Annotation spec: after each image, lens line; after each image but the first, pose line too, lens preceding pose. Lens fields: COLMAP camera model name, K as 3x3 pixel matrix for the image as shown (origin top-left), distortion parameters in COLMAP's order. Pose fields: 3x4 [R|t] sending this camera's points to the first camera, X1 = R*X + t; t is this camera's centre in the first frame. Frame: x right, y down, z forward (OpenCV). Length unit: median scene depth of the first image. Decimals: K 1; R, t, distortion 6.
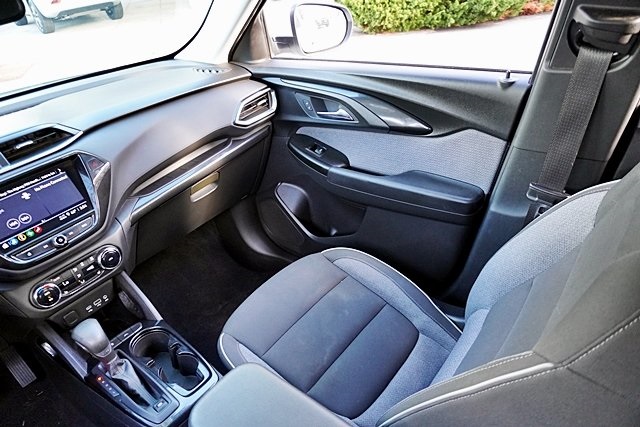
lens RADIAL K [[432.9, 0, 320.0], [0, 432.9, 213.5], [0, 0, 1]] dist [-0.044469, 0.041318]
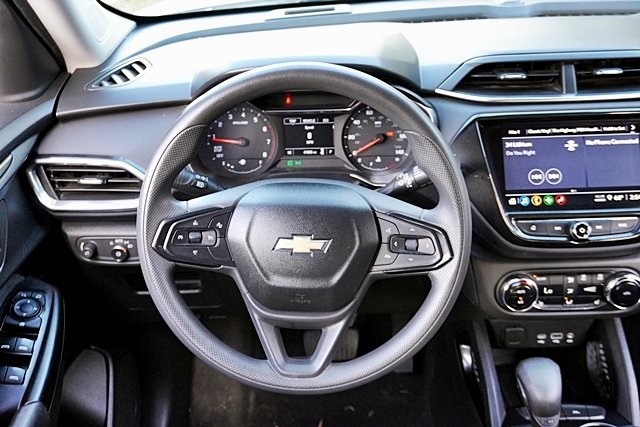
lens RADIAL K [[709.2, 0, 320.0], [0, 709.2, 213.5], [0, 0, 1]] dist [0.018941, 0.012805]
pose [[0.626327, 0.452534, -0.634766, -0.177203], [-0.452616, 0.874057, 0.176530, 0.027523], [0.634708, 0.176740, 0.752269, -0.026385]]
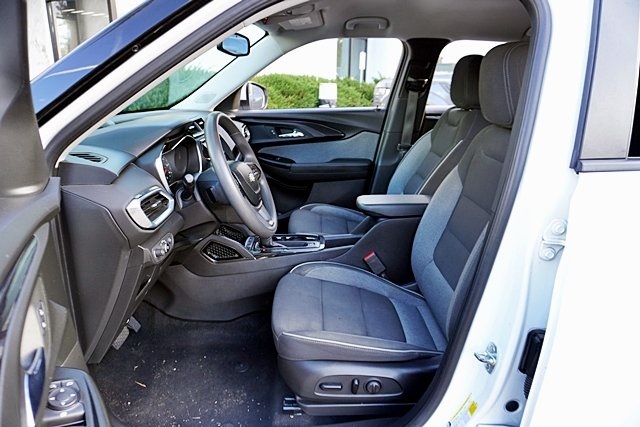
lens RADIAL K [[432.9, 0, 320.0], [0, 432.9, 213.5], [0, 0, 1]] dist [-0.044469, 0.041318]
pose [[0.772311, -0.089317, 0.628934, -1.323234], [0.273039, 0.940620, -0.201703, 0.616641], [-0.573573, 0.327501, 0.750838, -0.451543]]
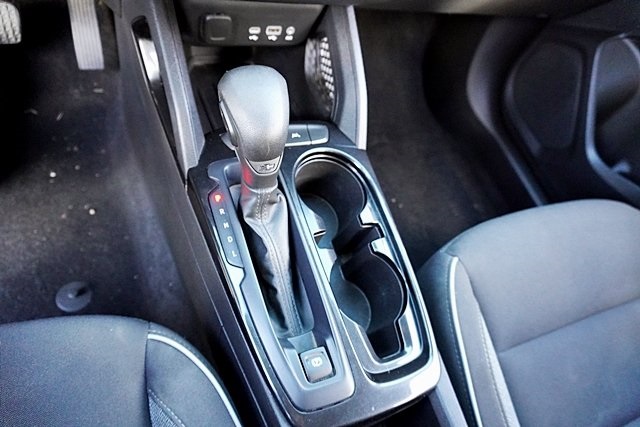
lens RADIAL K [[432.9, 0, 320.0], [0, 432.9, 213.5], [0, 0, 1]] dist [-0.044469, 0.041318]
pose [[0.782813, 0.621327, 0.034008, -0.411327], [-0.584129, 0.714911, 0.384313, 0.154857], [0.214471, -0.320710, 0.922576, 0.570896]]
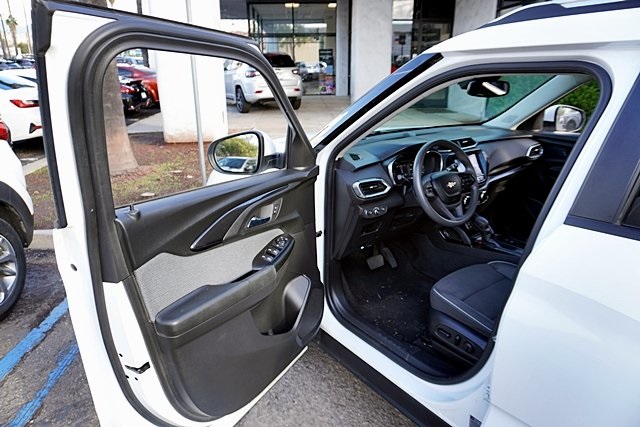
lens RADIAL K [[432.9, 0, 320.0], [0, 432.9, 213.5], [0, 0, 1]] dist [-0.044469, 0.041318]
pose [[0.963148, 0.167391, -0.210539, -0.821881], [-0.211016, 0.955626, -0.205552, 0.825006], [0.166789, 0.242404, 0.955731, -1.258479]]
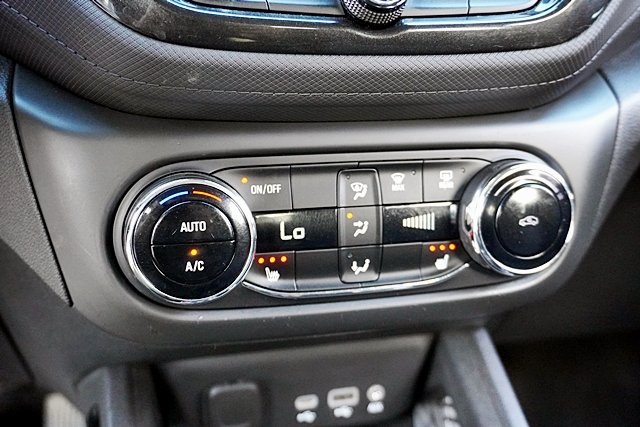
lens RADIAL K [[691.9, 0, 320.0], [0, 691.9, 213.5], [0, 0, 1]] dist [-0.000004, -0.007516]
pose [[0.792566, 0.337457, -0.507899, -0.403027], [-0.430174, 0.899752, -0.073466, 0.162392], [0.432191, 0.276711, 0.858278, 0.692262]]
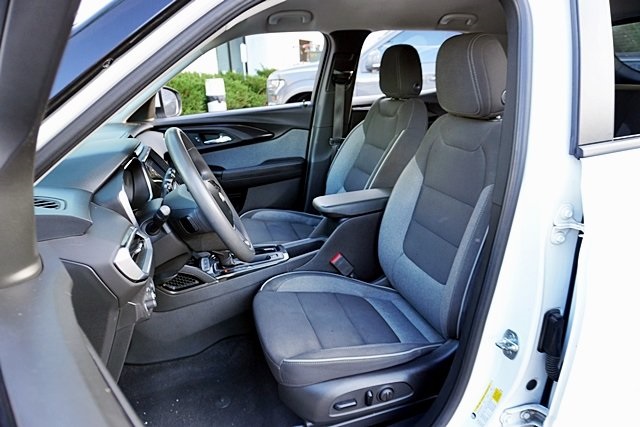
lens RADIAL K [[432.9, 0, 320.0], [0, 432.9, 213.5], [0, 0, 1]] dist [-0.044469, 0.041318]
pose [[0.579039, -0.198408, 0.790789, -1.424432], [0.438330, 0.893591, -0.096758, 0.470408], [-0.687444, 0.402653, 0.604393, -0.267625]]
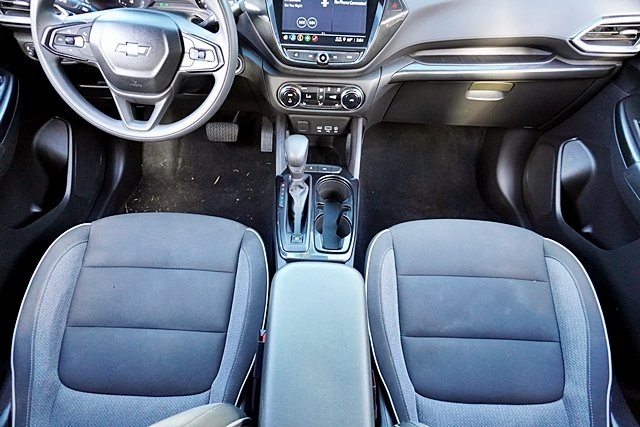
lens RADIAL K [[432.9, 0, 320.0], [0, 432.9, 213.5], [0, 0, 1]] dist [-0.044469, 0.041318]
pose [[0.609124, 0.662644, -0.435742, 0.085562], [-0.519142, 0.748514, 0.412576, -0.074368], [0.599550, -0.025098, 0.799944, 0.134302]]
